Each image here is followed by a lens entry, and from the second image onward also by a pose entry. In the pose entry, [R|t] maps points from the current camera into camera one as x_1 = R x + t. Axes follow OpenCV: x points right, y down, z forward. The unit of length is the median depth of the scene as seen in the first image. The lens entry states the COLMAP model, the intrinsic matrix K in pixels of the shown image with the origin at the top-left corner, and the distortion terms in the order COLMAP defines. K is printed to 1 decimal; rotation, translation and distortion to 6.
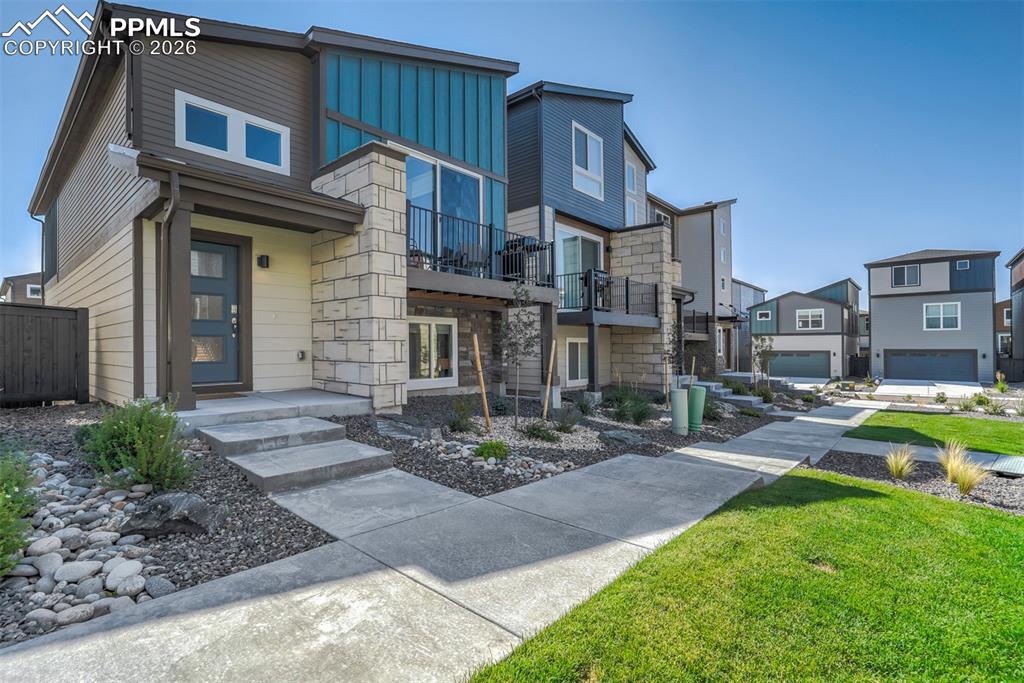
lens RADIAL K [[459.9, 0, 482.3], [0, 459.9, 377.8], [0, 0, 1]] dist [-0.027355, -0.000020]
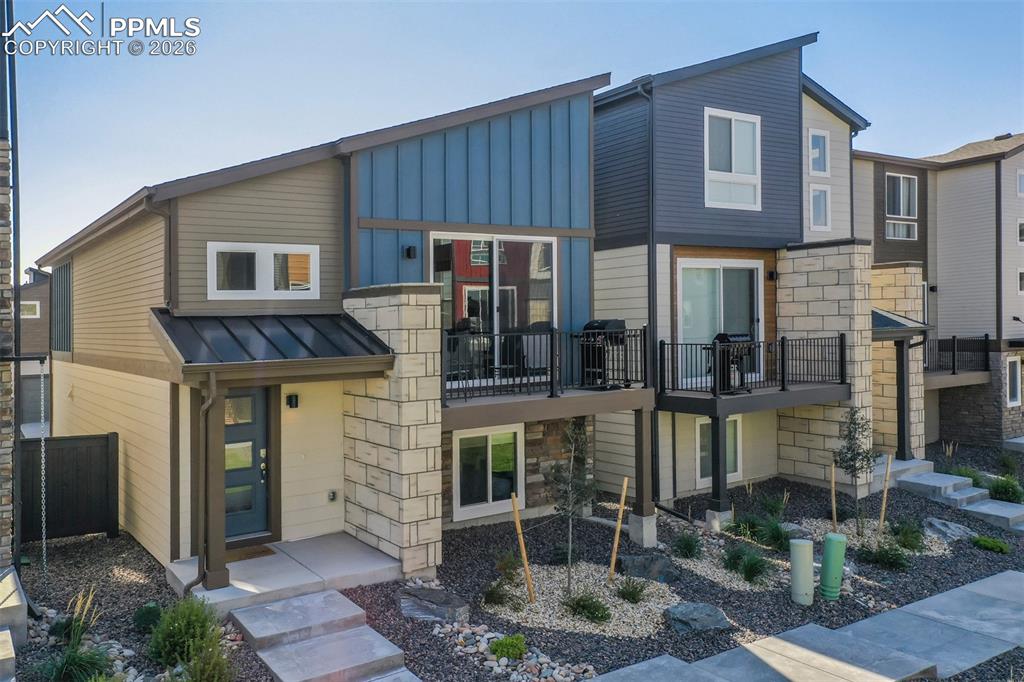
lens RADIAL K [[784.2, 0, 490.8], [0, 784.2, 358.0], [0, 0, 1]] dist [0.031880, -0.001899]
pose [[0.977734, -0.004673, -0.209796, 0.240494], [0.001547, 0.999885, -0.015065, -0.304982], [0.209842, 0.014405, 0.977629, -0.460702]]
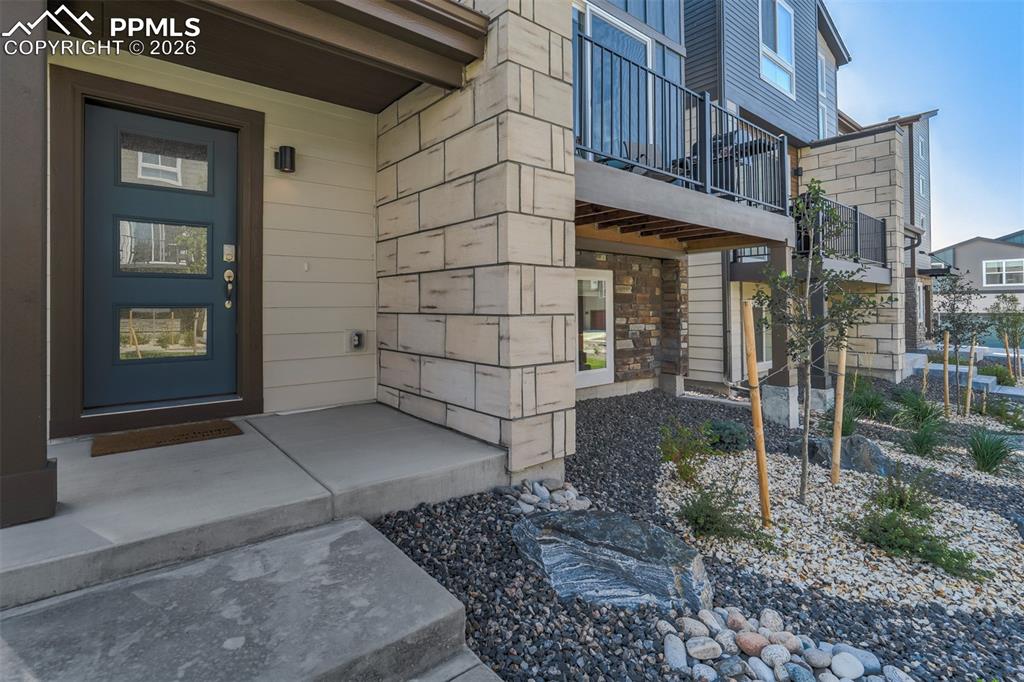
lens RADIAL K [[480.3, 0, 492.0], [0, 480.3, 338.8], [0, 0, 1]] dist [-0.052331, 0.024610]
pose [[0.989860, 0.005513, -0.141937, -0.169076], [-0.005769, 0.999982, -0.001390, -0.052471], [0.141927, 0.002195, 0.989875, 0.491730]]
